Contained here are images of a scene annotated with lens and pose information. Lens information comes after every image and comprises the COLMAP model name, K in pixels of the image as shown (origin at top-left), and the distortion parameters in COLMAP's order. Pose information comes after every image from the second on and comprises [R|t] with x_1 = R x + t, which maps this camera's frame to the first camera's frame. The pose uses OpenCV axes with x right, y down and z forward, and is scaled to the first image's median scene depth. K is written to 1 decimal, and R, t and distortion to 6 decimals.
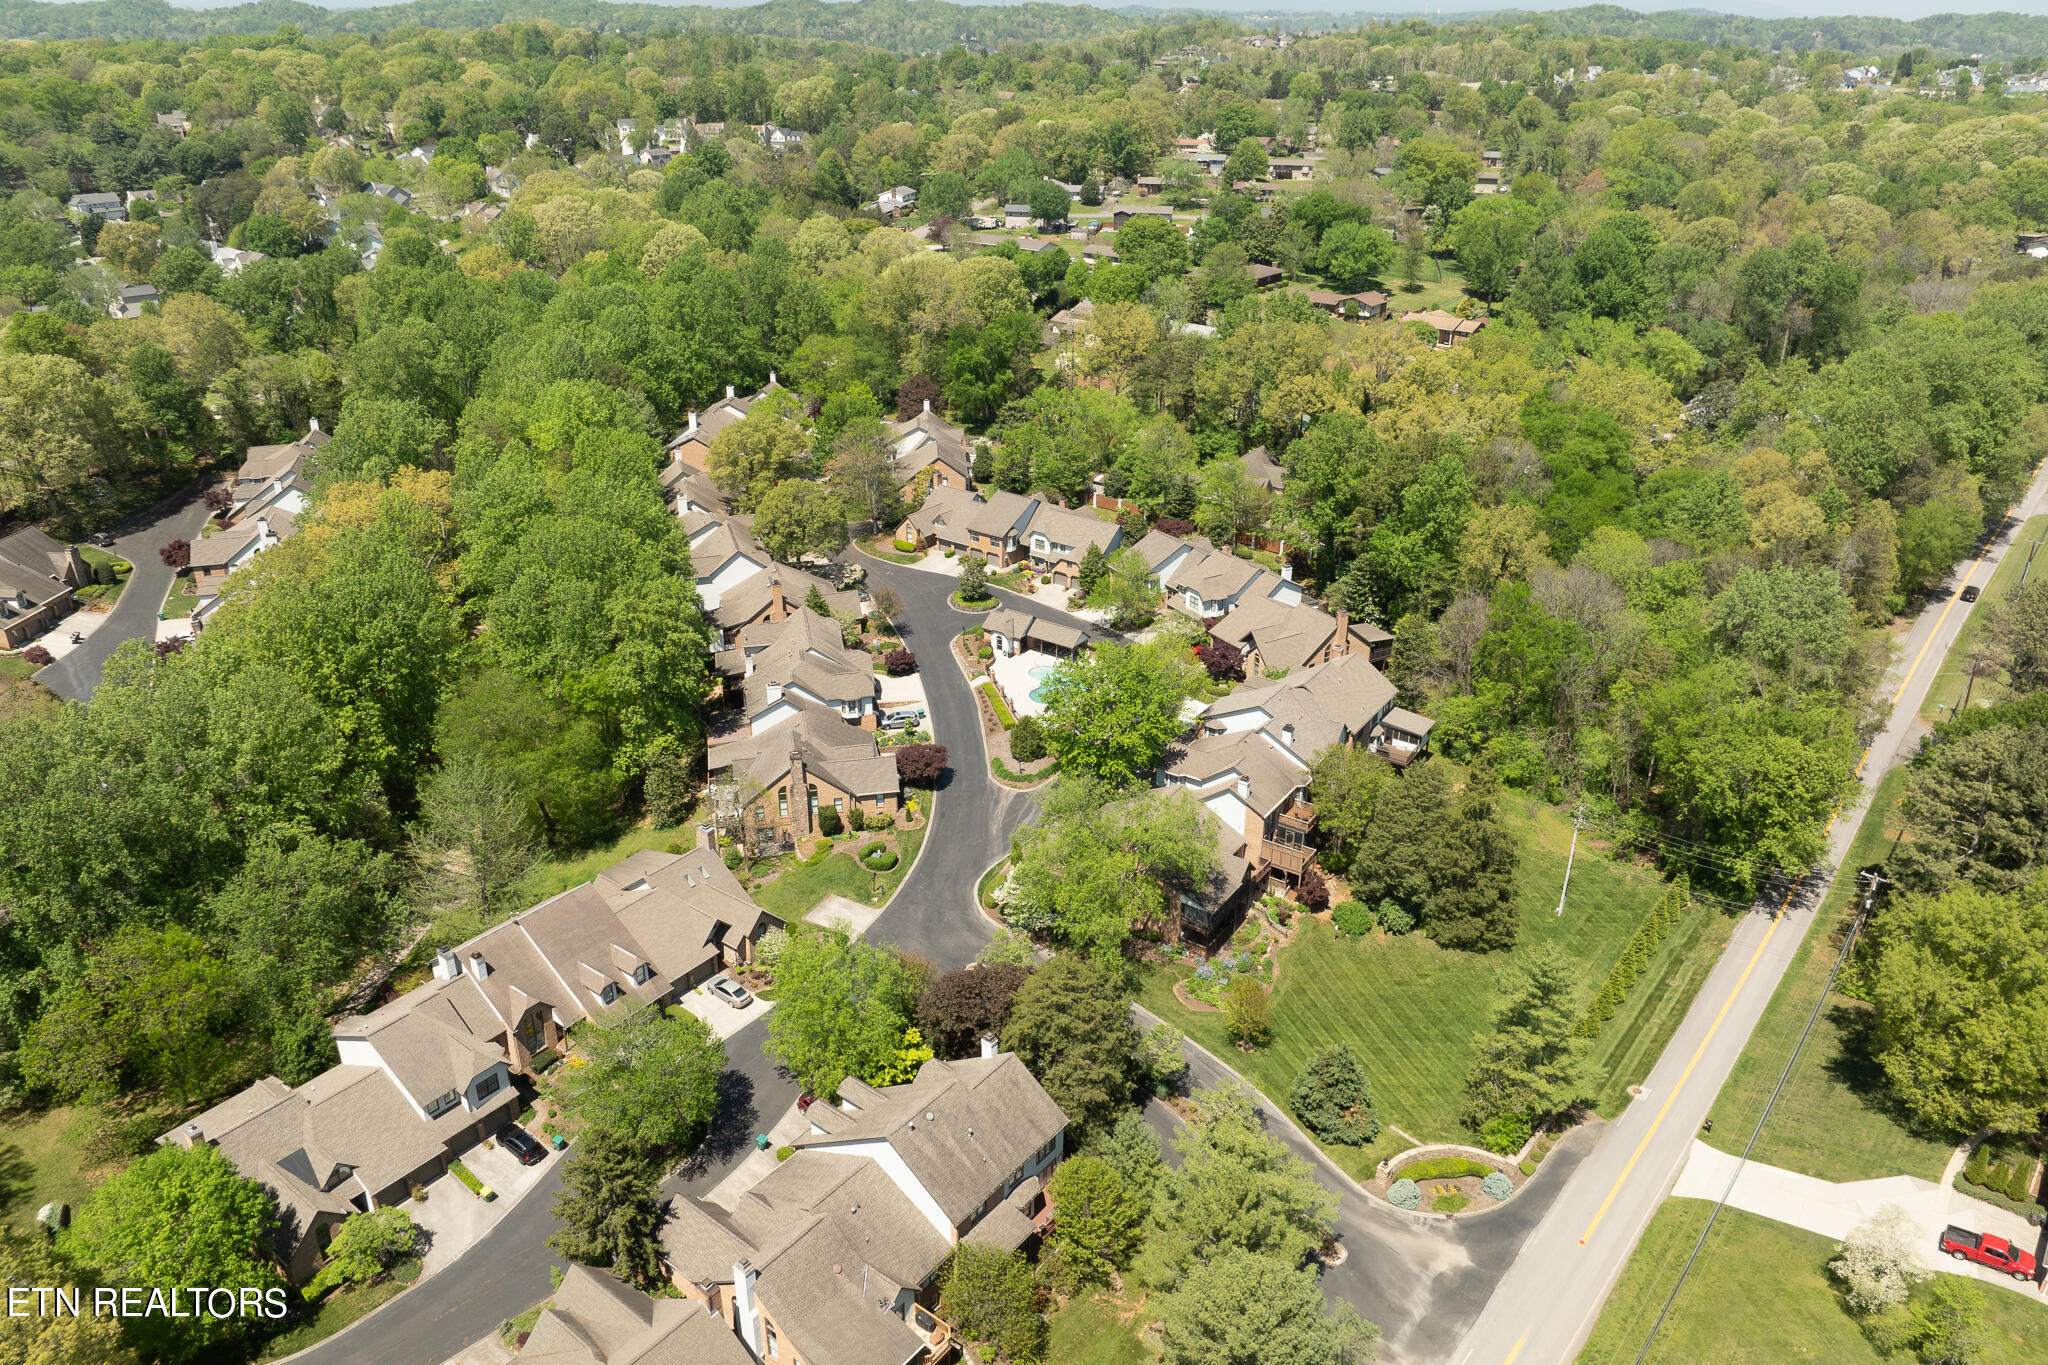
lens RADIAL K [[1380.4, 0, 1024.0], [0, 1380.4, 682.5], [0, 0, 1]] dist [-0.023177, -0.003793]
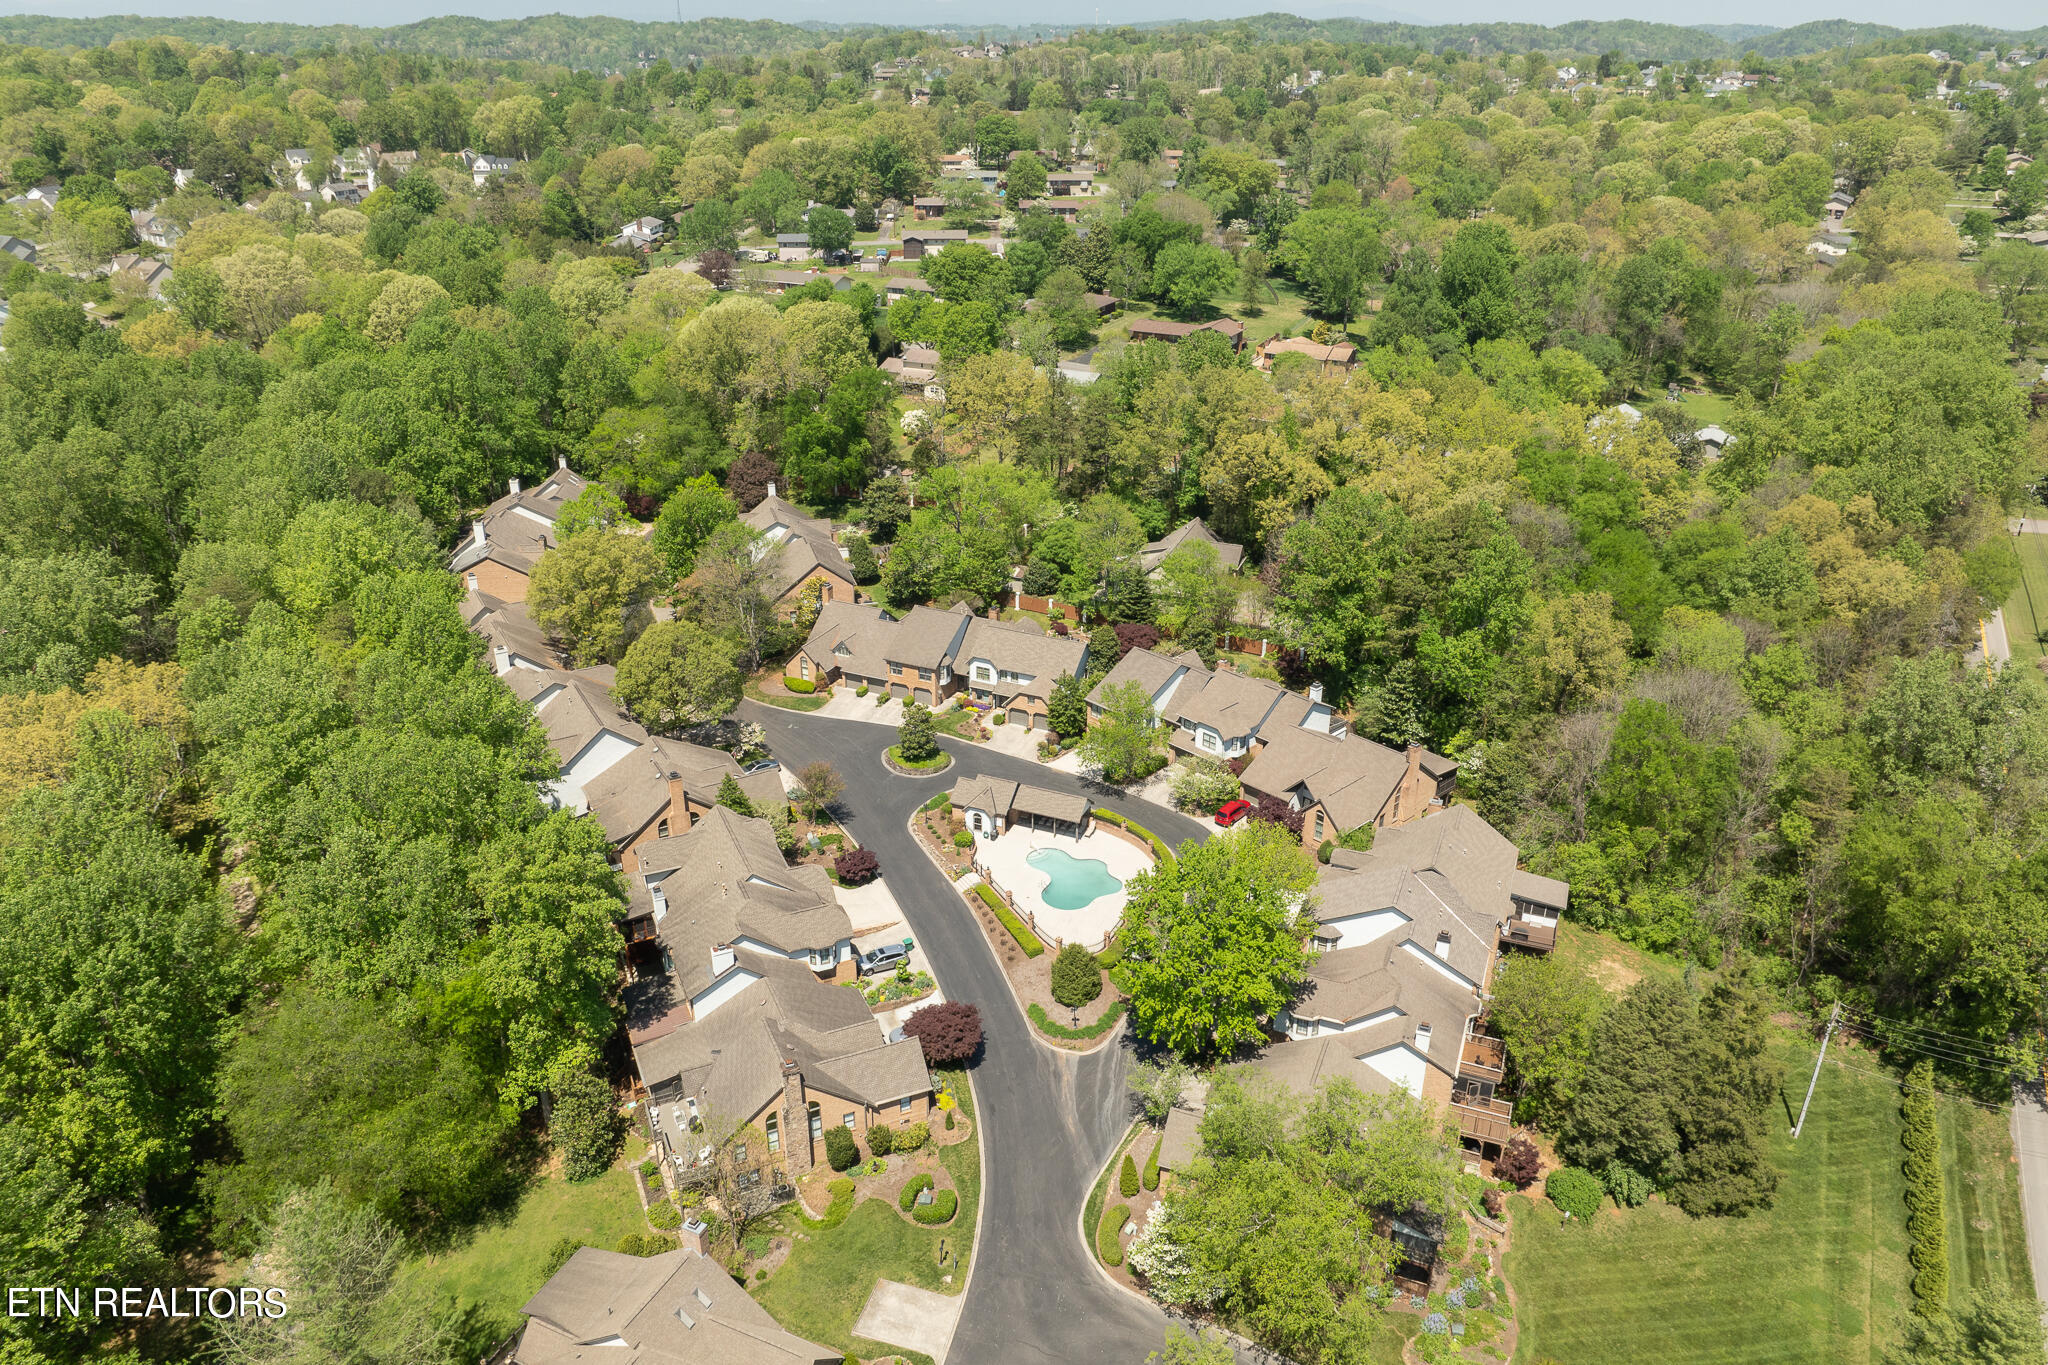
lens RADIAL K [[1413.8, 0, 1024.1], [0, 1413.8, 718.0], [0, 0, 1]] dist [-0.048128, 0.035021]
pose [[0.979489, -0.093767, 0.178352, -0.107516], [0.092918, 0.995587, 0.013126, -0.079862], [-0.178796, 0.003715, 0.983879, 0.194650]]
